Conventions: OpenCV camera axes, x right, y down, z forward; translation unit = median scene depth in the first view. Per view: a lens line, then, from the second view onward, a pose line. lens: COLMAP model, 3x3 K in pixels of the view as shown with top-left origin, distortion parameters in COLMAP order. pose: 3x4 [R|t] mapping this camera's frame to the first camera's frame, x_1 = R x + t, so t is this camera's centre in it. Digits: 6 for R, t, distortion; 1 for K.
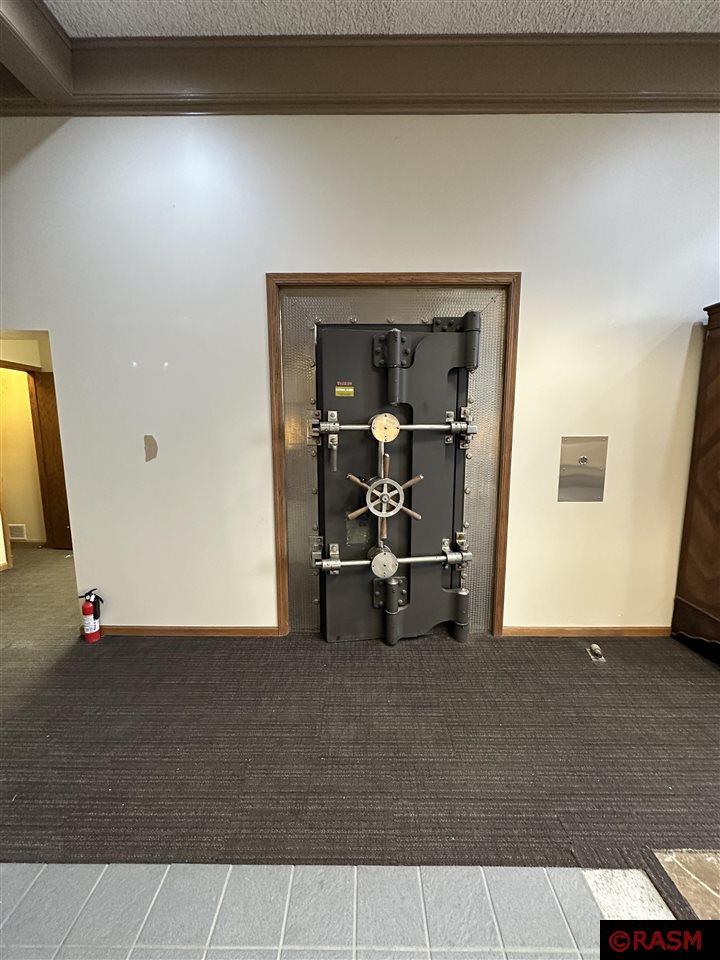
lens RADIAL K [[382.6, 0, 360.0], [0, 382.6, 480.0], [0, 0, 1]] dist [-0.009885, -0.000023]
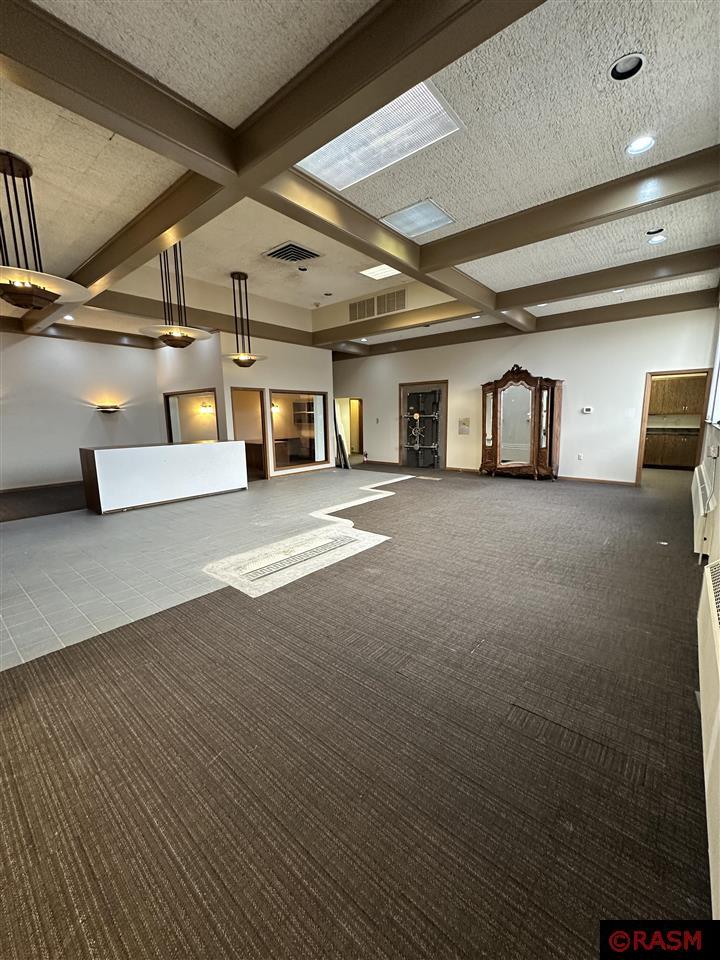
lens RADIAL K [[382.6, 0, 360.0], [0, 382.6, 480.0], [0, 0, 1]] dist [-0.009885, -0.000023]
pose [[0.761270, 0.099023, -0.640830, 2.454411], [-0.075279, 0.995085, 0.064337, 0.366008], [0.644051, -0.000737, 0.764982, -2.834314]]
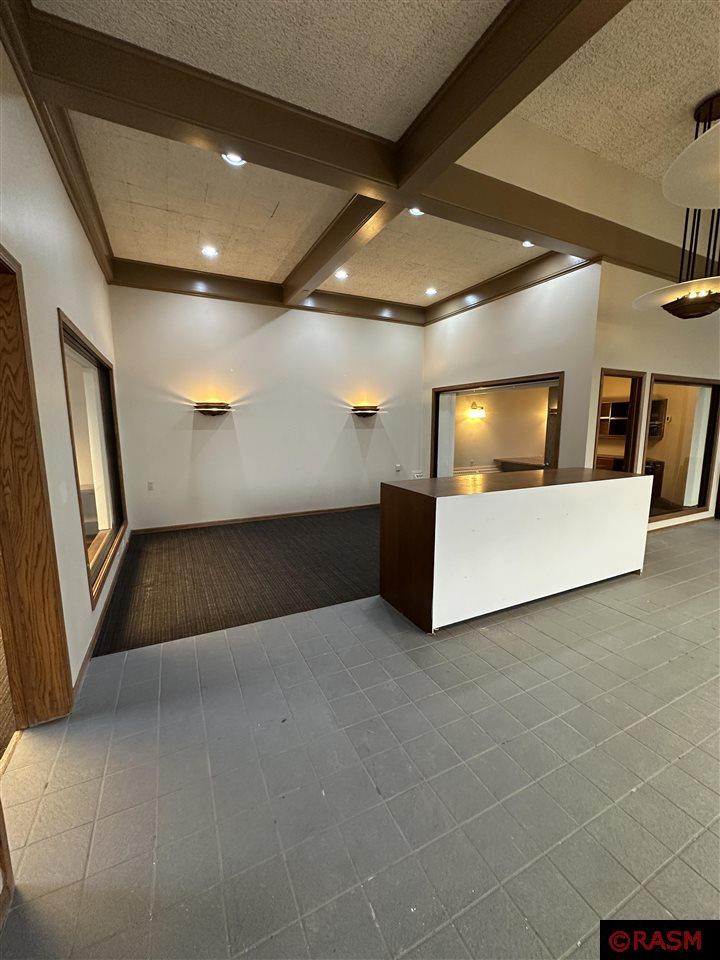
lens RADIAL K [[385.5, 0, 360.0], [0, 385.5, 480.0], [0, 0, 1]] dist [-0.001506, -0.000126]
pose [[0.441549, 0.131455, -0.887555, 0.485944], [-0.119555, 0.989008, 0.087003, 0.341982], [0.889236, 0.067695, 0.452411, -2.761388]]
